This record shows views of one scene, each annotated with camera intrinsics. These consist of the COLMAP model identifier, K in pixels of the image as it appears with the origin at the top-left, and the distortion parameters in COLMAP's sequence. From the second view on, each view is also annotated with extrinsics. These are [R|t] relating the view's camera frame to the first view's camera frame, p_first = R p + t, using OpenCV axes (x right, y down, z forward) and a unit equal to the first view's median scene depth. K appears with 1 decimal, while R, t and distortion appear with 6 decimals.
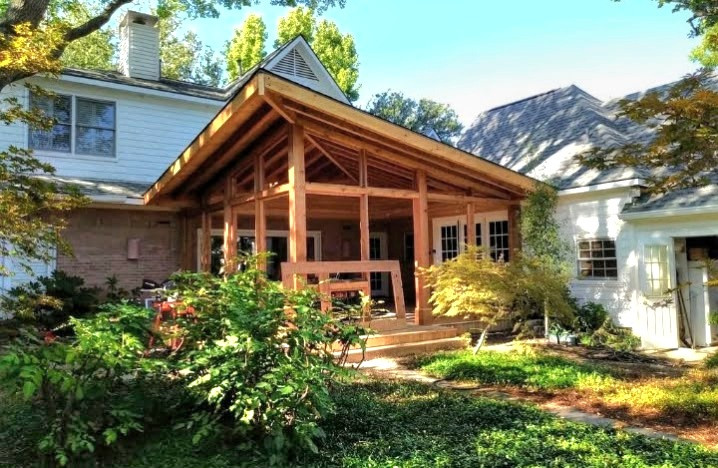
lens RADIAL K [[544.6, 0, 354.2], [0, 544.6, 231.8], [0, 0, 1]] dist [0.005222, -0.004932]
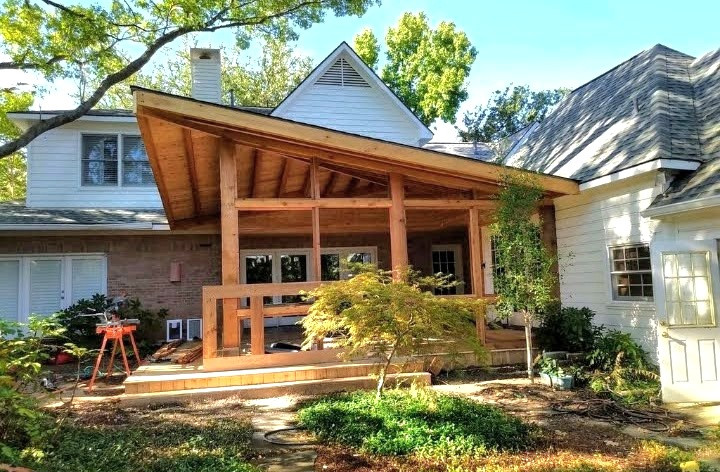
lens RADIAL K [[548.8, 0, 360.0], [0, 548.8, 234.2], [0, 0, 1]] dist [-0.020899, 0.006041]
pose [[0.928954, -0.049134, -0.366920, 0.366715], [0.042006, 0.998742, -0.027393, 0.003140], [0.367804, 0.010035, 0.929849, 0.169302]]
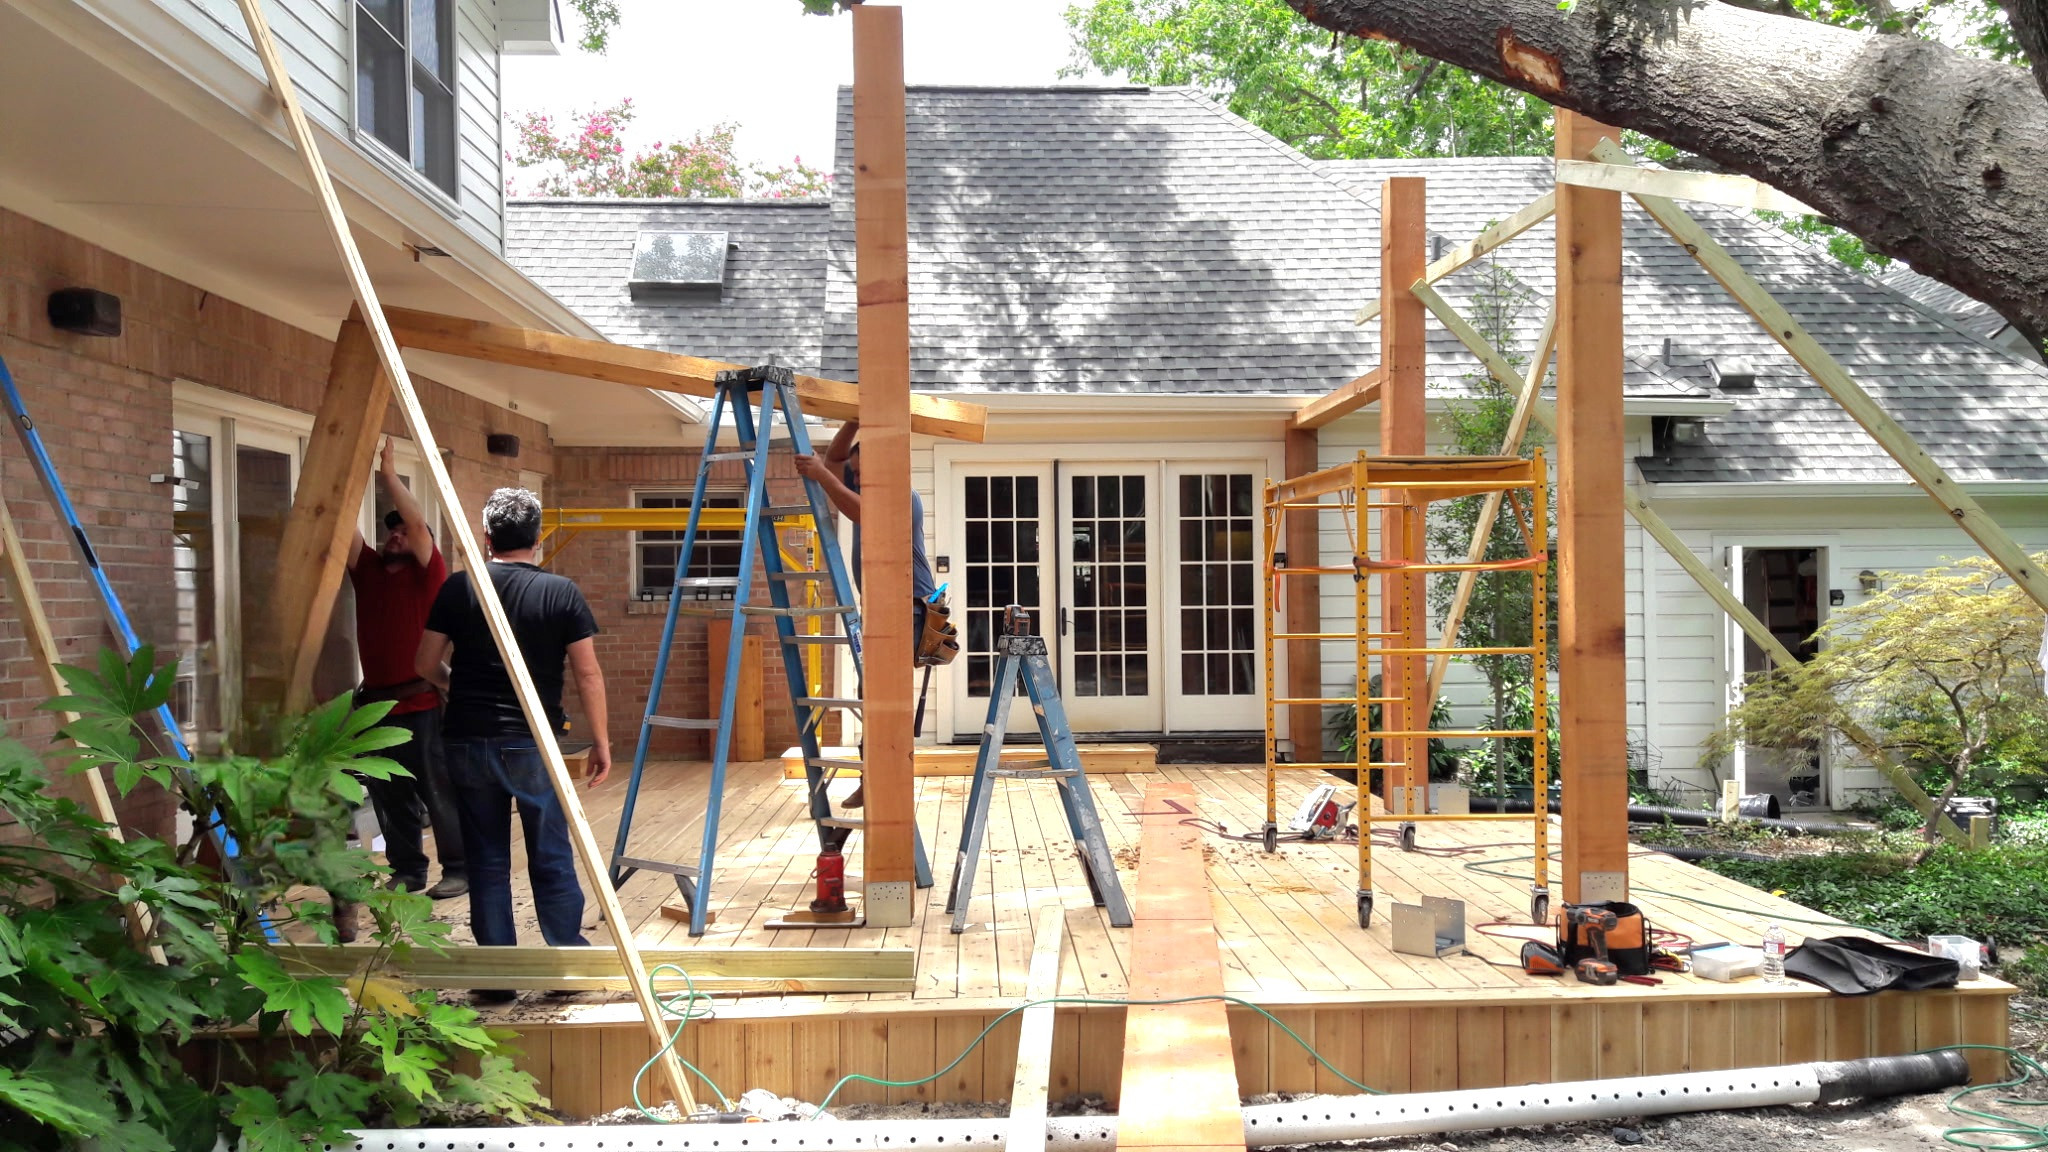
lens RADIAL K [[1525.2, 0, 941.8], [0, 1525.2, 589.9], [0, 0, 1]] dist [-0.022961, -0.003047]
pose [[0.591892, 0.013078, 0.805911, -0.638965], [-0.052003, 0.998405, 0.021991, 0.042109], [-0.804338, -0.054926, 0.591628, 0.694545]]
